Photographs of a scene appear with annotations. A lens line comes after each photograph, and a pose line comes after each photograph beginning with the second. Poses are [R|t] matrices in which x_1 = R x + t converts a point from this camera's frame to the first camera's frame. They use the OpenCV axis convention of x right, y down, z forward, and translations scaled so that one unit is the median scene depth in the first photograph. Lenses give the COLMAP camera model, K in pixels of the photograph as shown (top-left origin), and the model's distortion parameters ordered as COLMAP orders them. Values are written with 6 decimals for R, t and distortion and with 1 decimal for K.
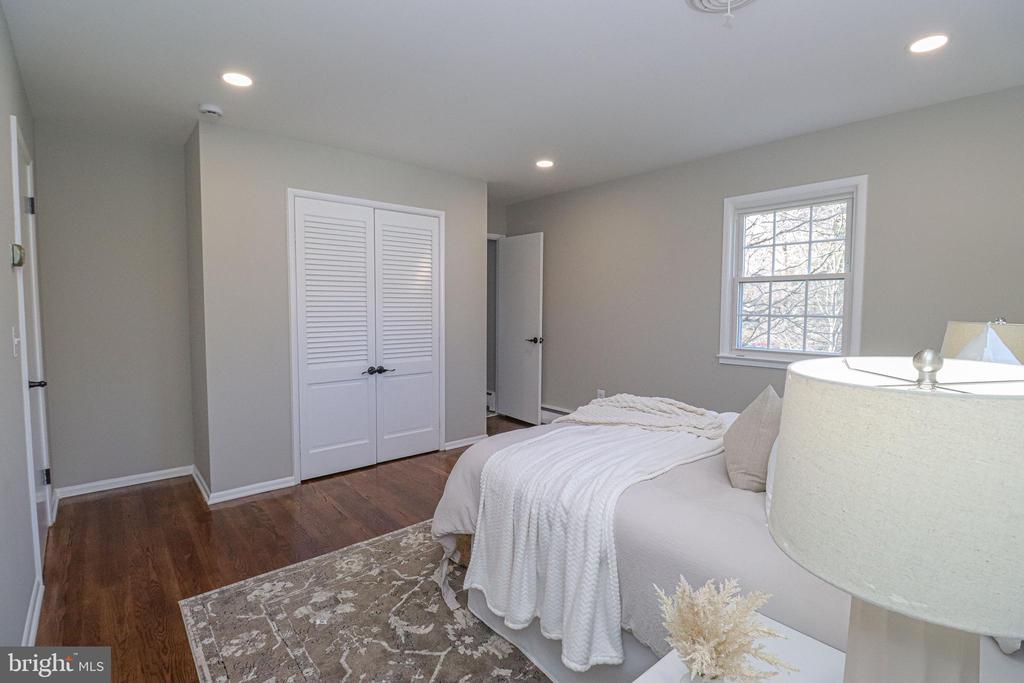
lens RADIAL K [[479.8, 0, 507.1], [0, 479.8, 337.6], [0, 0, 1]] dist [-0.008756, -0.000697]
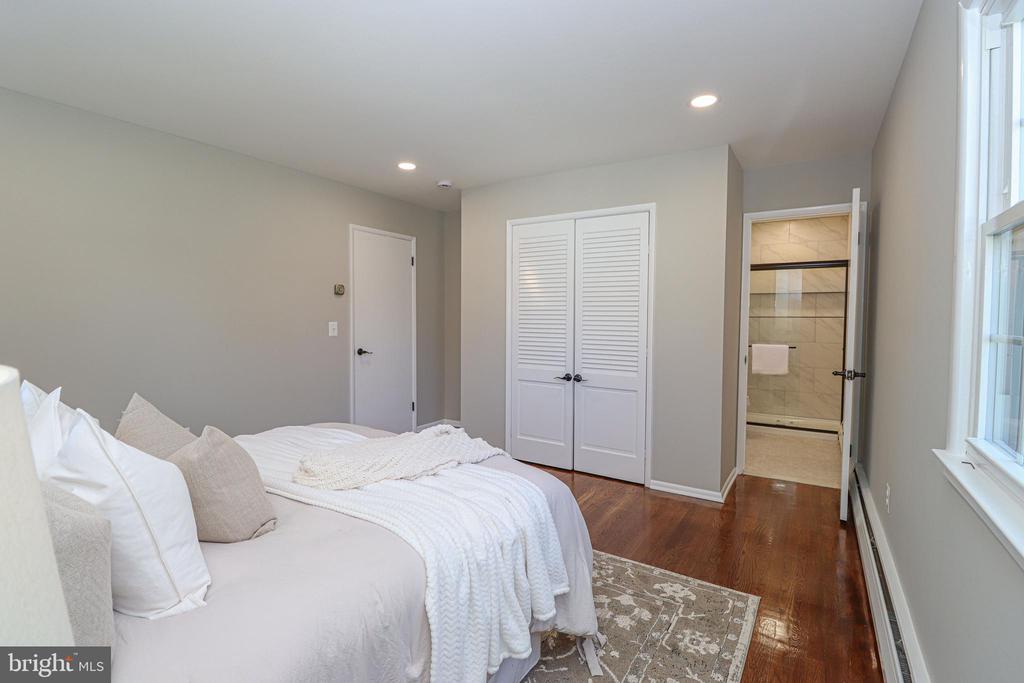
lens RADIAL K [[481.2, 0, 509.2], [0, 481.2, 330.7], [0, 0, 1]] dist [-0.002317, -0.000333]
pose [[0.296552, 0.032255, -0.954472, 0.646156], [-0.067901, 0.997612, 0.012616, -0.034117], [0.952600, 0.061069, 0.298034, 0.552559]]
